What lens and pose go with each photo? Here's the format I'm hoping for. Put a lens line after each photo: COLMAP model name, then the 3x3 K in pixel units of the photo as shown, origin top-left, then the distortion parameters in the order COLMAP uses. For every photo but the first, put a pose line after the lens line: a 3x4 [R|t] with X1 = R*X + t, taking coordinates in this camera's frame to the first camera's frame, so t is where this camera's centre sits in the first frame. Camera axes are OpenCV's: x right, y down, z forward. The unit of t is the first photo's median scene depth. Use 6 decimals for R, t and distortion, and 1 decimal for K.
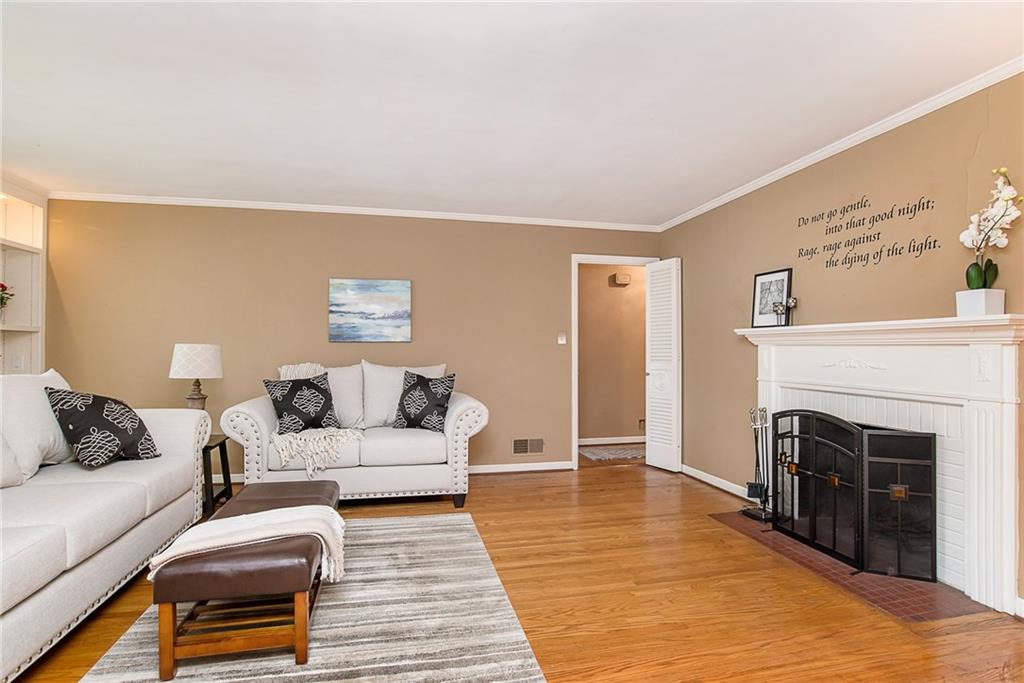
lens RADIAL K [[523.9, 0, 513.4], [0, 523.9, 345.6], [0, 0, 1]] dist [-0.050625, 0.019739]
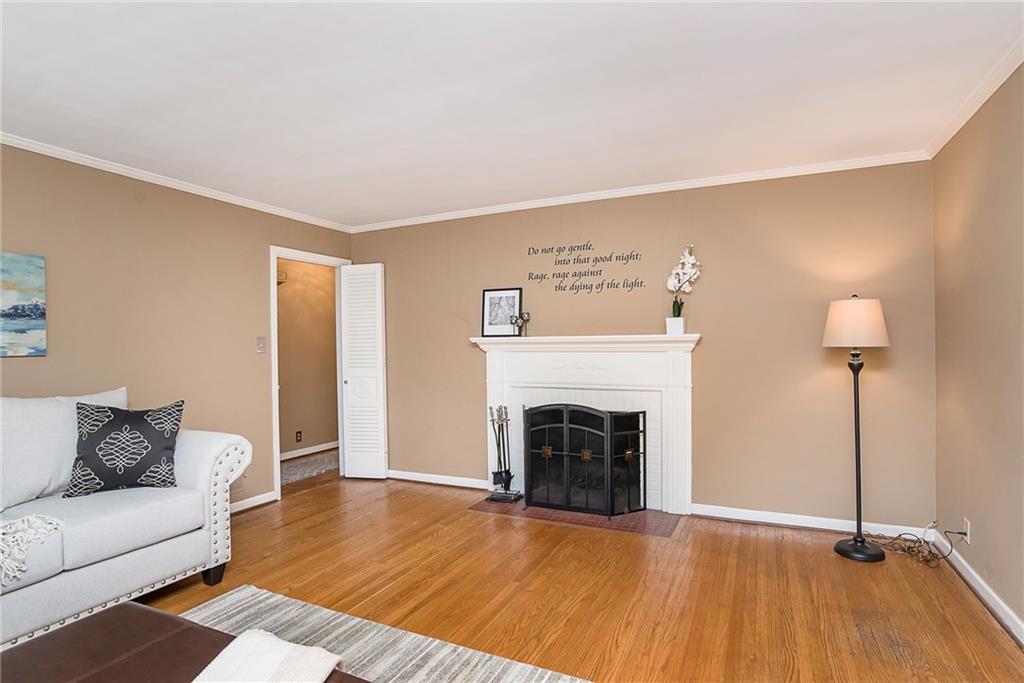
lens RADIAL K [[523.9, 0, 525.5], [0, 523.9, 347.9], [0, 0, 1]] dist [-0.050625, 0.019739]
pose [[0.616786, -0.014775, 0.786992, -0.407394], [0.008468, 0.999891, 0.012136, -0.023630], [-0.787085, -0.000821, 0.616844, 0.228382]]
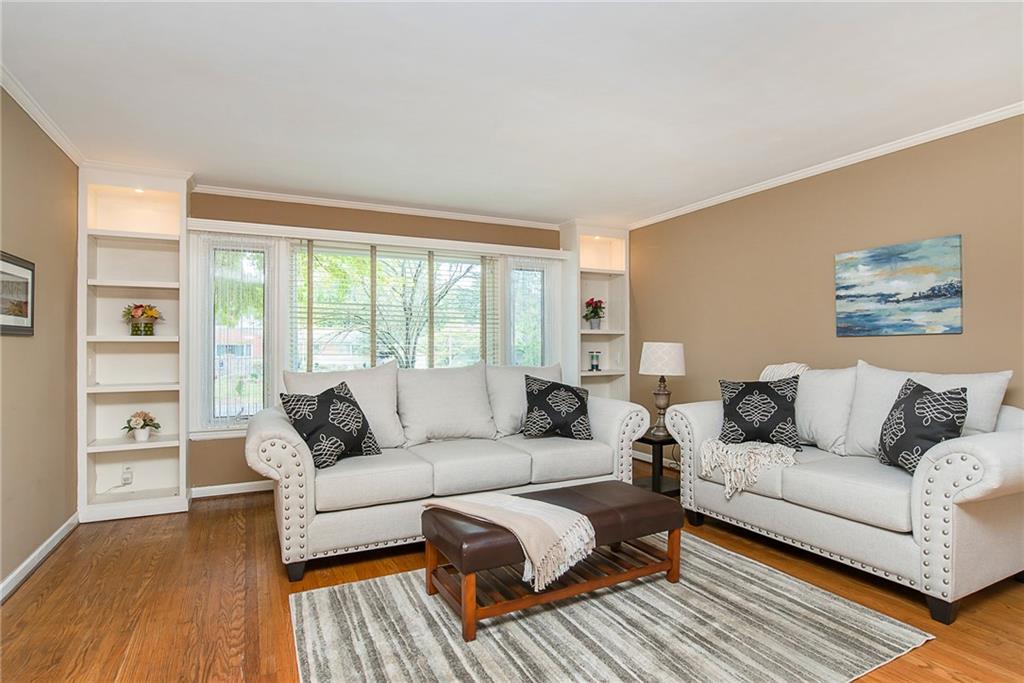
lens RADIAL K [[523.9, 0, 505.8], [0, 523.9, 348.7], [0, 0, 1]] dist [-0.050625, 0.019739]
pose [[0.236669, -0.004053, -0.971582, 0.333877], [0.011862, 0.999929, -0.001281, 0.007335], [0.971518, -0.011222, 0.236701, 0.422289]]
